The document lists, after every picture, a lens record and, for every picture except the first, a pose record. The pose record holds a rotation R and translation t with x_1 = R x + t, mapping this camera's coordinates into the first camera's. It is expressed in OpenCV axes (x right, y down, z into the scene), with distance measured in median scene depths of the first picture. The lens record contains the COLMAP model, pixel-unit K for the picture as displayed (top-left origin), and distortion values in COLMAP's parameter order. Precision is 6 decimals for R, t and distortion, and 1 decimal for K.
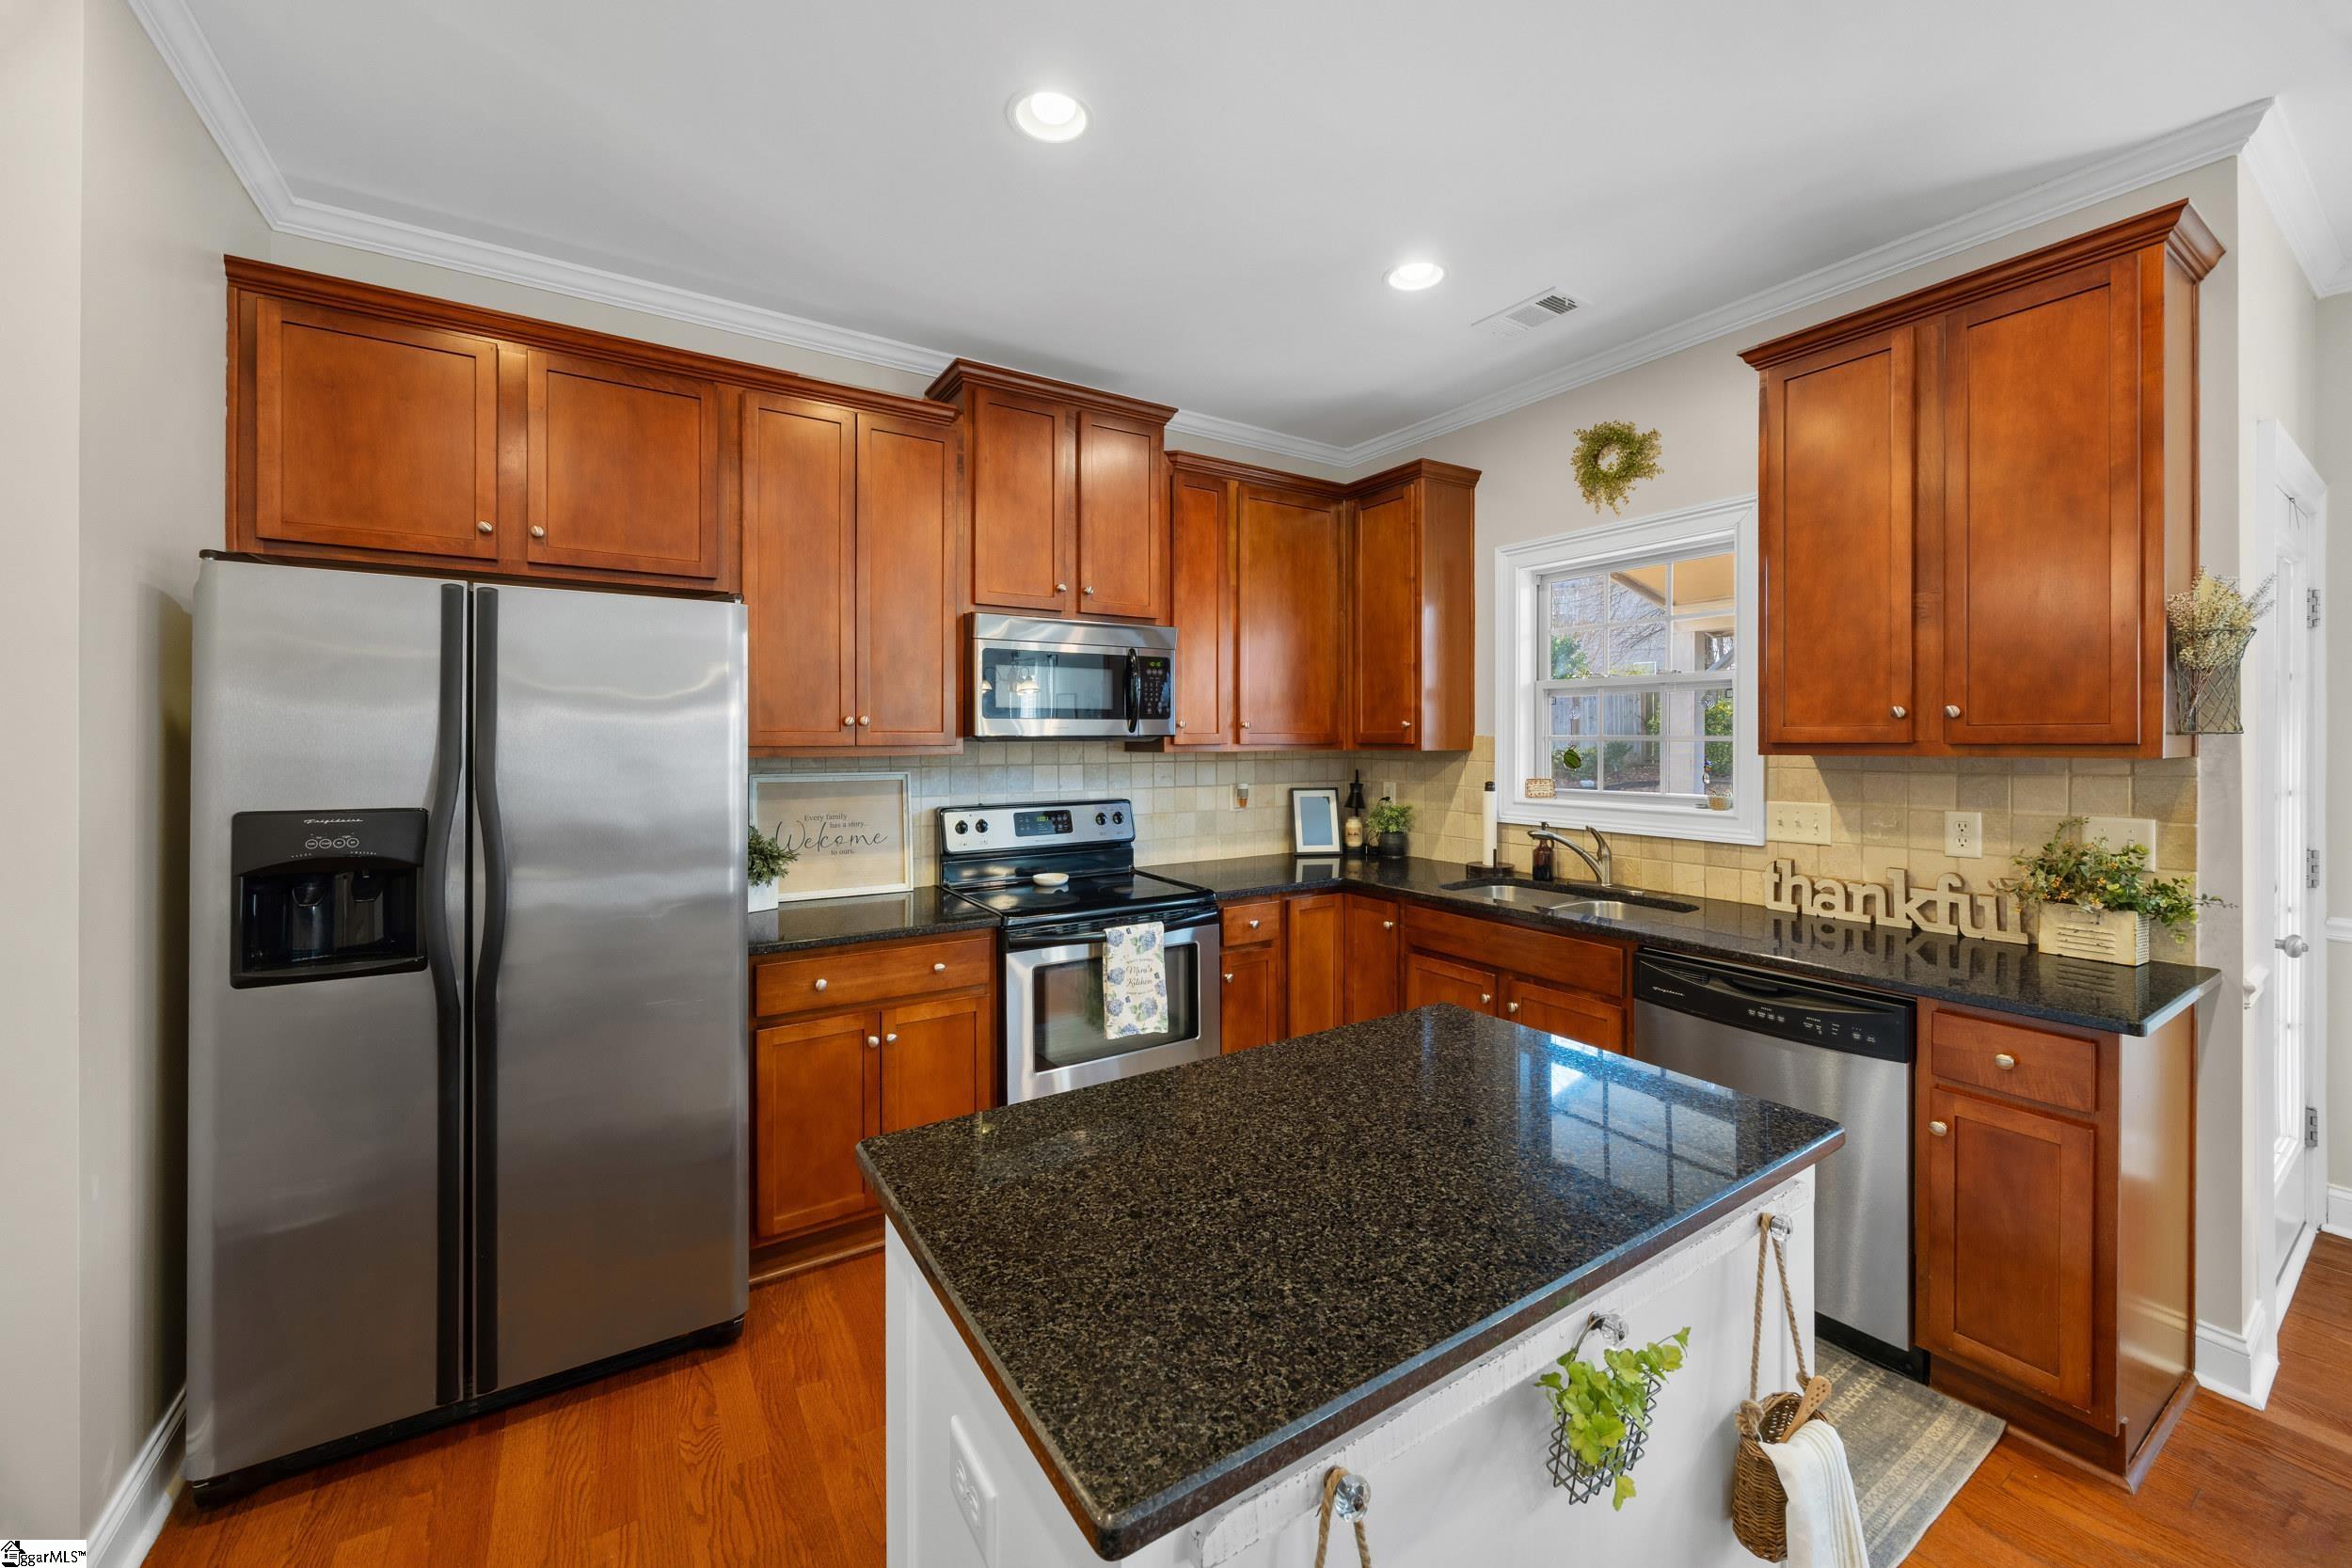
lens RADIAL K [[895.1, 0, 1176.3], [0, 895.1, 750.2], [0, 0, 1]] dist [-0.007640, 0.003122]
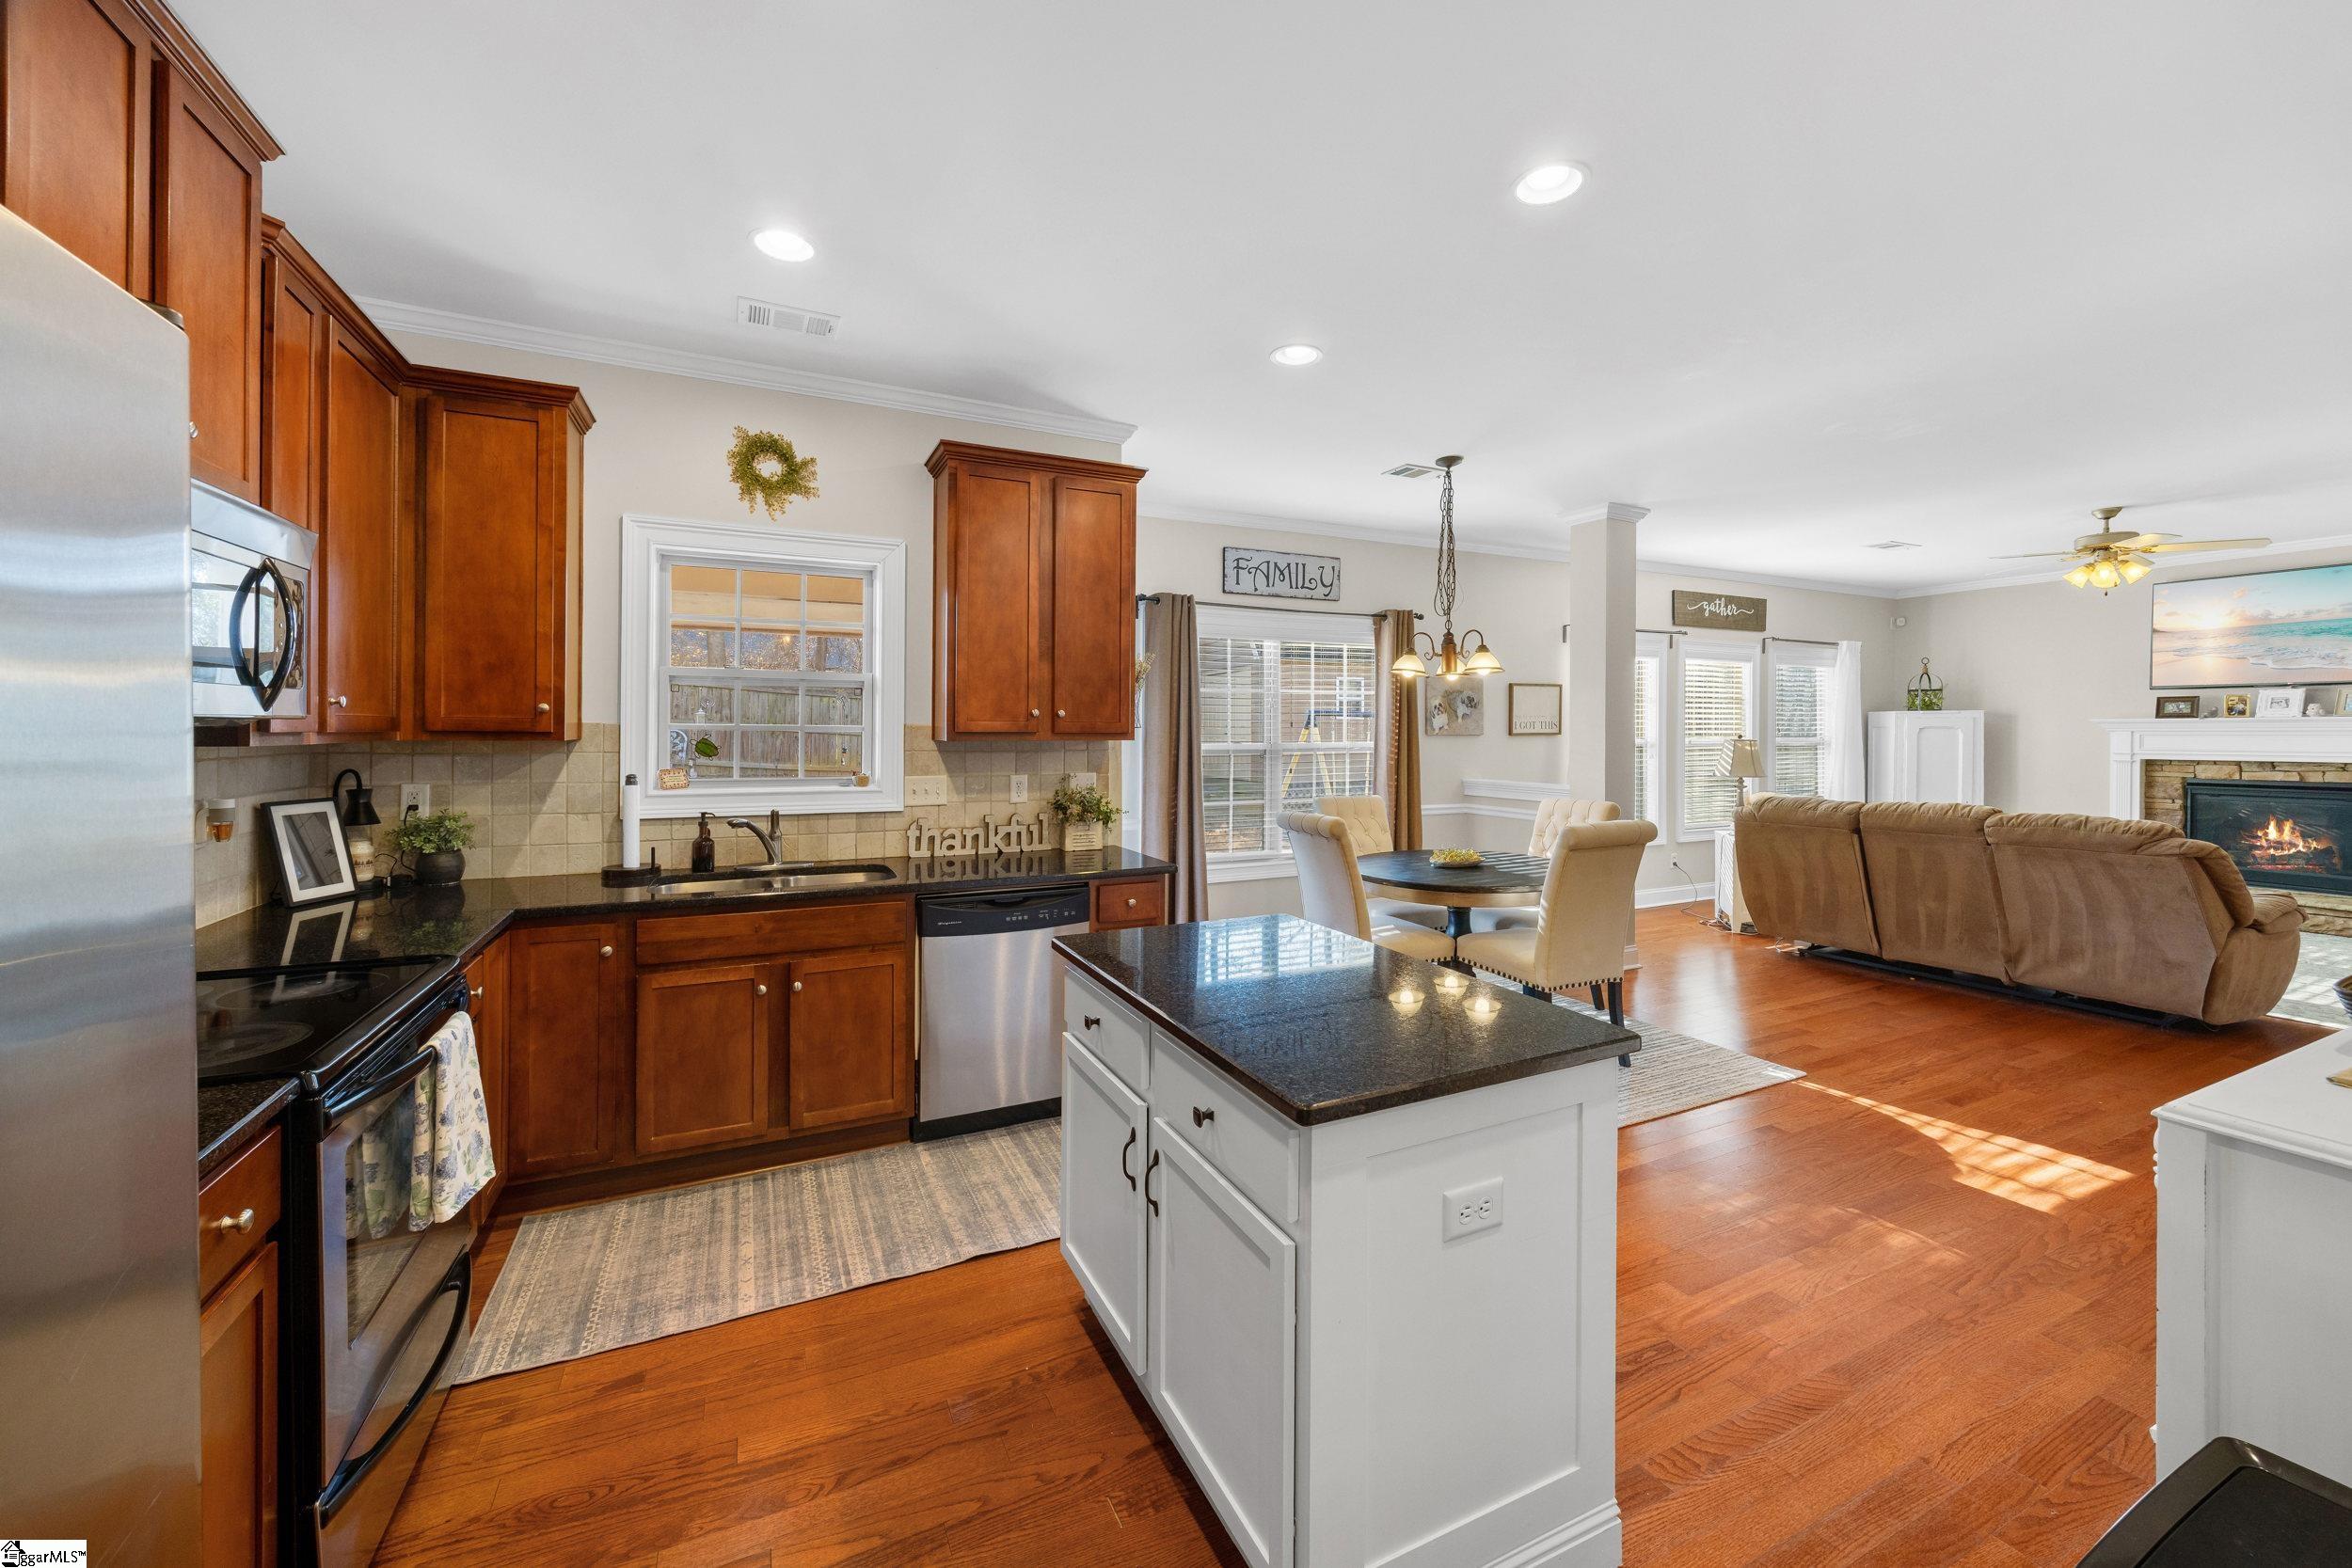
lens RADIAL K [[920.0, 0, 1176.0], [0, 920.0, 741.7], [0, 0, 1]] dist [0.001015, 0.000121]
pose [[0.126095, -0.007799, 0.991988, -0.620076], [0.005637, 0.999959, 0.007145, -0.001343], [-0.992002, 0.004691, 0.126134, 0.425886]]
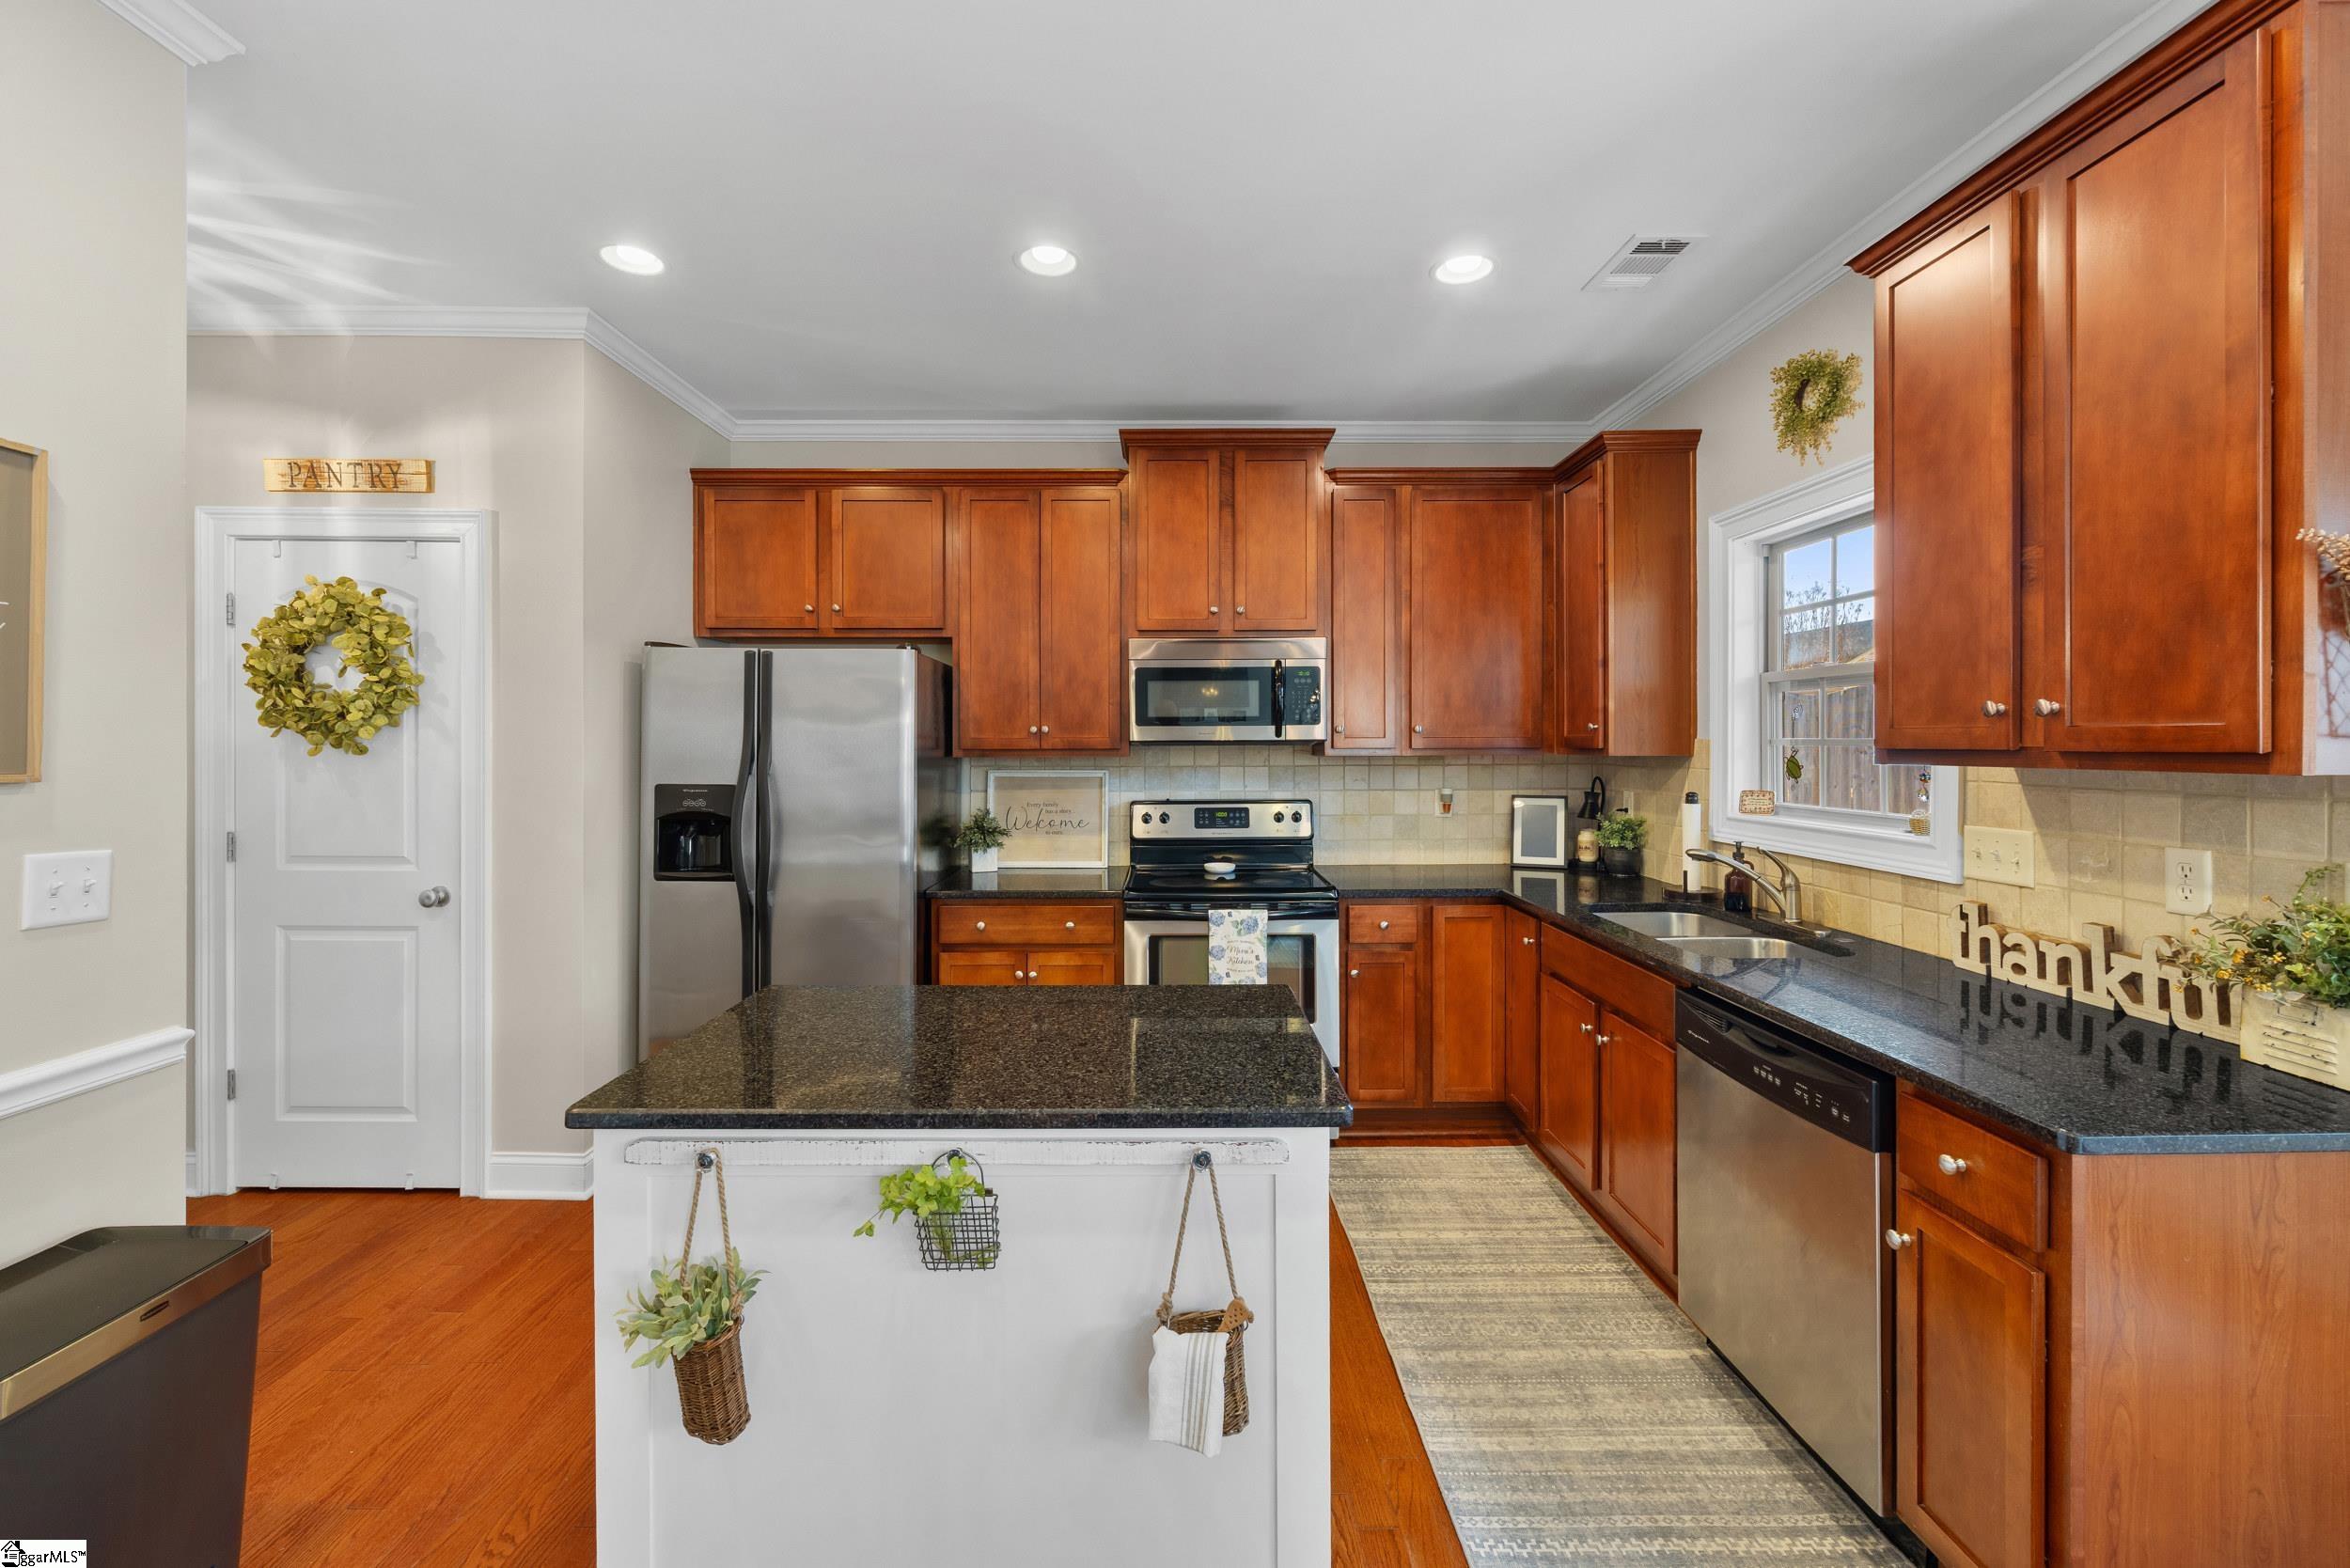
lens RADIAL K [[924.9, 0, 1171.6], [0, 924.9, 751.3], [0, 0, 1]] dist [-0.000804, -0.000004]
pose [[0.844289, 0.004013, -0.535872, 0.505418], [-0.005164, 0.999986, -0.000648, -0.001840], [0.535862, 0.003314, 0.844299, -0.022621]]
